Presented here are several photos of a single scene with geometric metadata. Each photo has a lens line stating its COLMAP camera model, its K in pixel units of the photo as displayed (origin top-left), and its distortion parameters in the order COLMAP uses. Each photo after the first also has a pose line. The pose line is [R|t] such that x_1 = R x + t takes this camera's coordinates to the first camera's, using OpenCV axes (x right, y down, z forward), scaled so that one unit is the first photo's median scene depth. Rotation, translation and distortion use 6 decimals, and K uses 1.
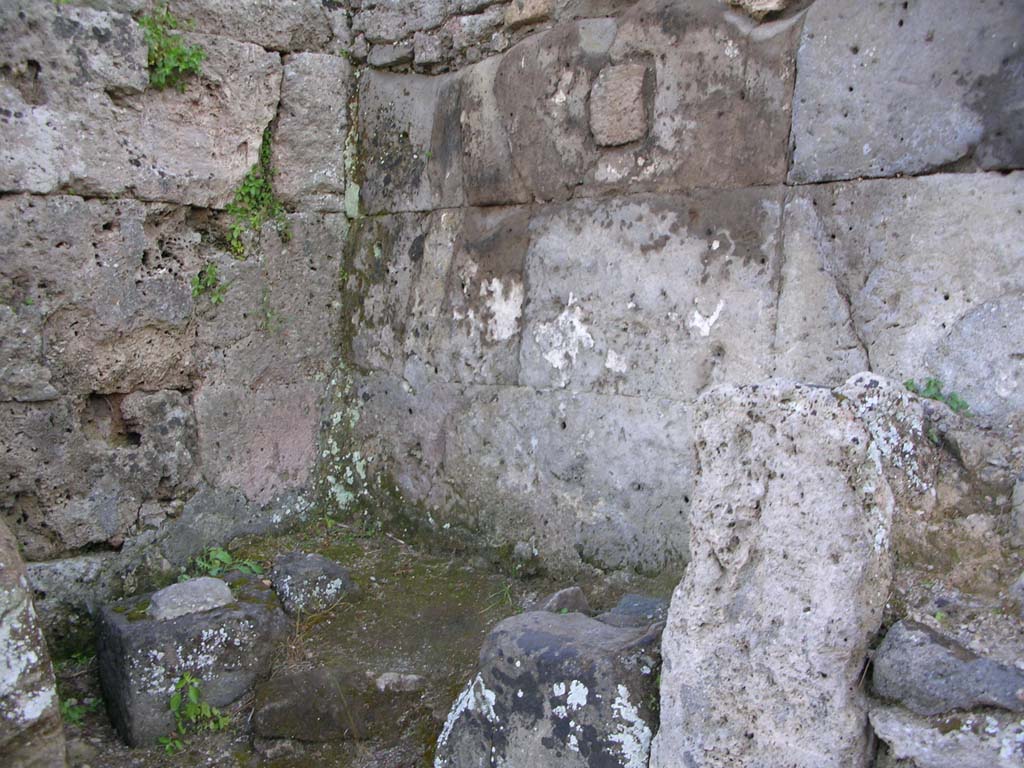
lens RADIAL K [[1156.6, 0, 512.0], [0, 1156.6, 384.0], [0, 0, 1]] dist [-0.196701, 0.010304]
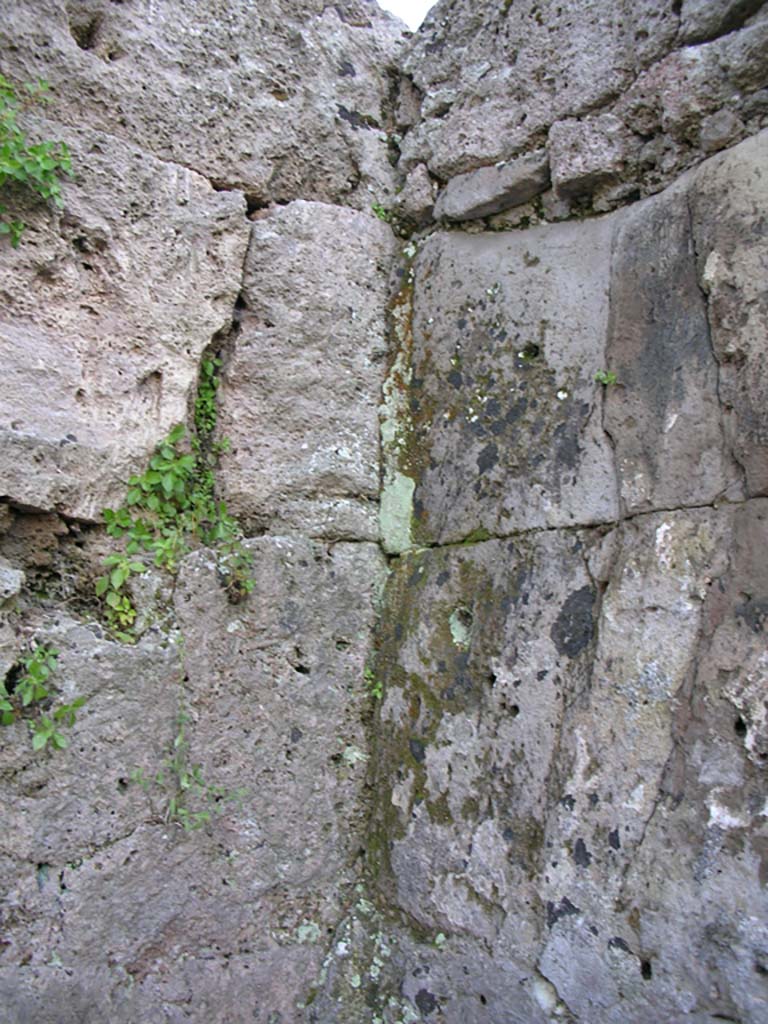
lens RADIAL K [[1156.6, 0, 384.0], [0, 1156.6, 512.0], [0, 0, 1]] dist [-0.196701, 0.010304]
pose [[0.994334, 0.003207, -0.106251, -0.101192], [-0.028095, 0.971930, -0.233588, -0.060304], [0.102519, 0.235250, 0.966513, 0.595895]]
